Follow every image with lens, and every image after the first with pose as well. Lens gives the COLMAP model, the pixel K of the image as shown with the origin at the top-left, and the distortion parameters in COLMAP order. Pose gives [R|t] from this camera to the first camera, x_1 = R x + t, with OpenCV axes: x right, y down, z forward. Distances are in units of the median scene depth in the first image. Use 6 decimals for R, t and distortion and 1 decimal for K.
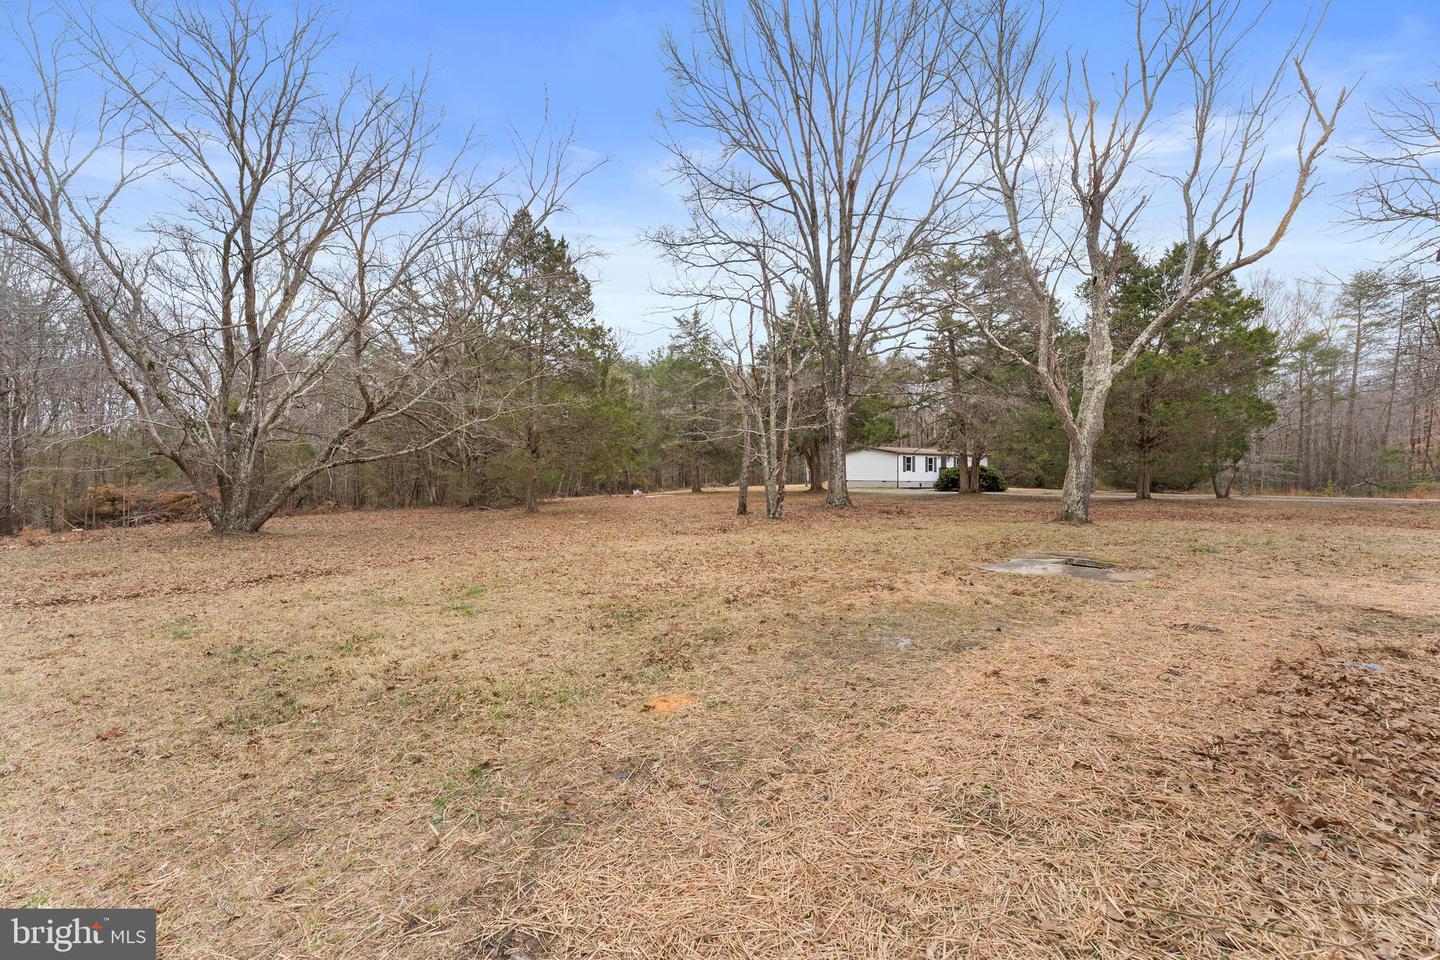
lens RADIAL K [[579.2, 0, 720.0], [0, 579.2, 480.0], [0, 0, 1]] dist [-0.000340, 0.000288]
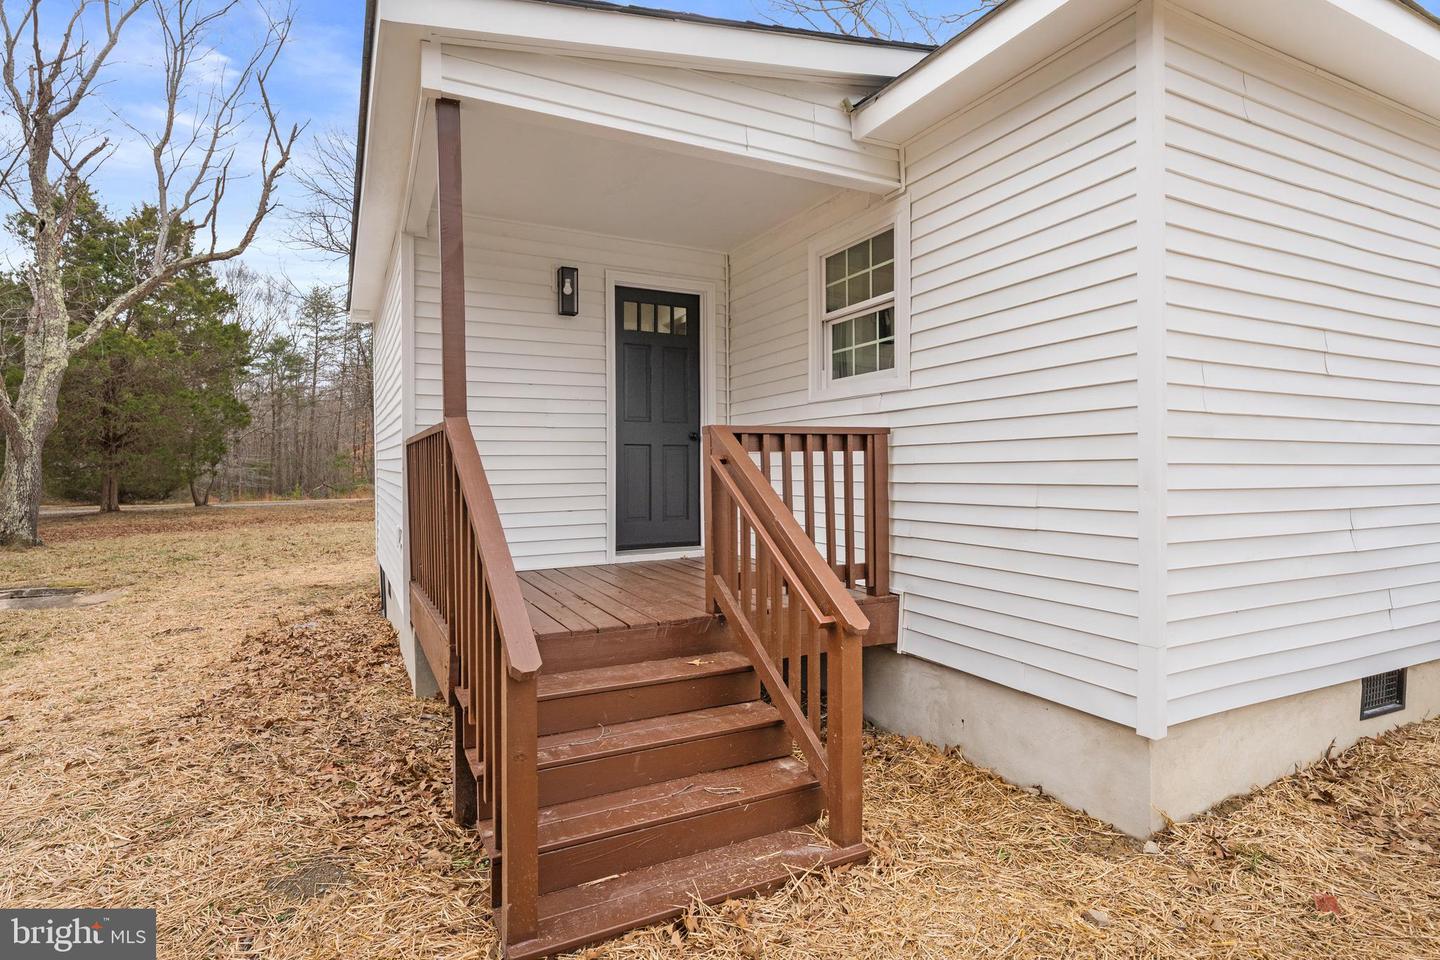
lens RADIAL K [[754.4, 0, 718.5], [0, 754.4, 462.4], [0, 0, 1]] dist [-0.002592, 0.000268]
pose [[0.251656, 0.007851, 0.967785, -0.077933], [0.028079, 0.999487, -0.015410, 0.006072], [-0.967409, 0.031053, 0.251307, -0.090644]]
